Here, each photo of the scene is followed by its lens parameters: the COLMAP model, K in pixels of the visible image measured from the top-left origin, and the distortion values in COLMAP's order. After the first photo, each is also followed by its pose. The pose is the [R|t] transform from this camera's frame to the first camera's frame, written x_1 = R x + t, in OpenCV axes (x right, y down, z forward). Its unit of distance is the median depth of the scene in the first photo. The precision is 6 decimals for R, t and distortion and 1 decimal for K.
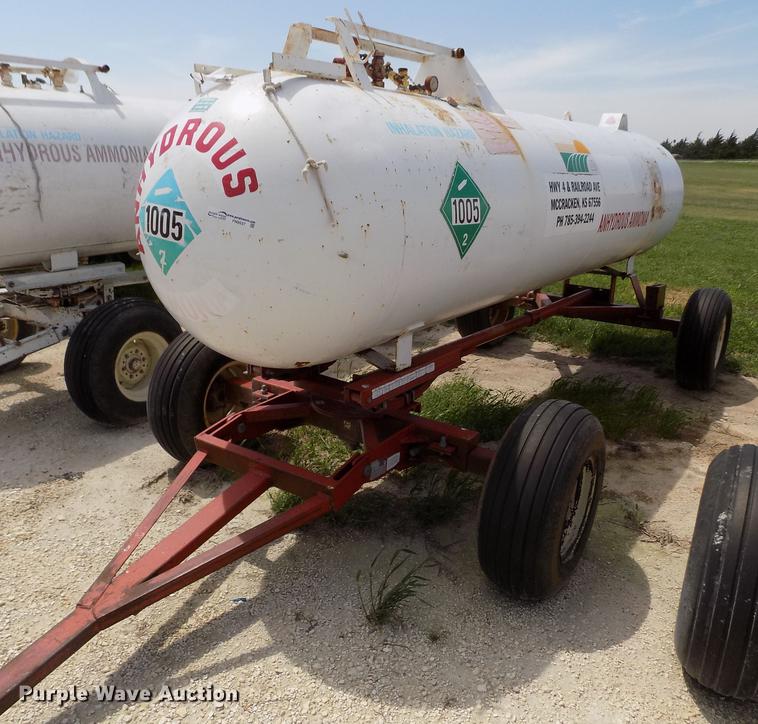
lens RADIAL K [[592.8, 0, 373.6], [0, 592.8, 366.6], [0, 0, 1]] dist [-0.063652, 0.018158]
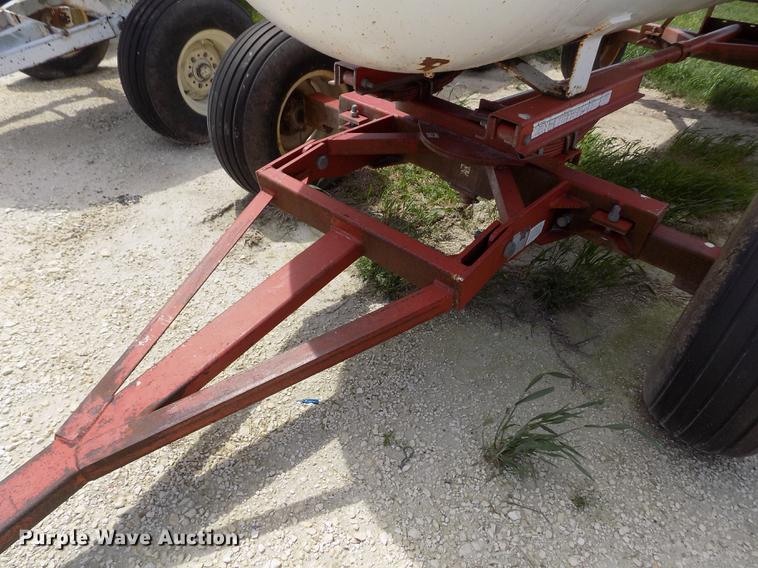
lens RADIAL K [[514.5, 0, 384.4], [0, 514.5, 285.4], [0, 0, 1]] dist [-0.051063, 0.031556]
pose [[0.990583, 0.111353, -0.079657, -0.082177], [-0.077753, 0.936428, 0.342137, 0.024277], [0.112691, -0.332722, 0.936268, 0.371167]]
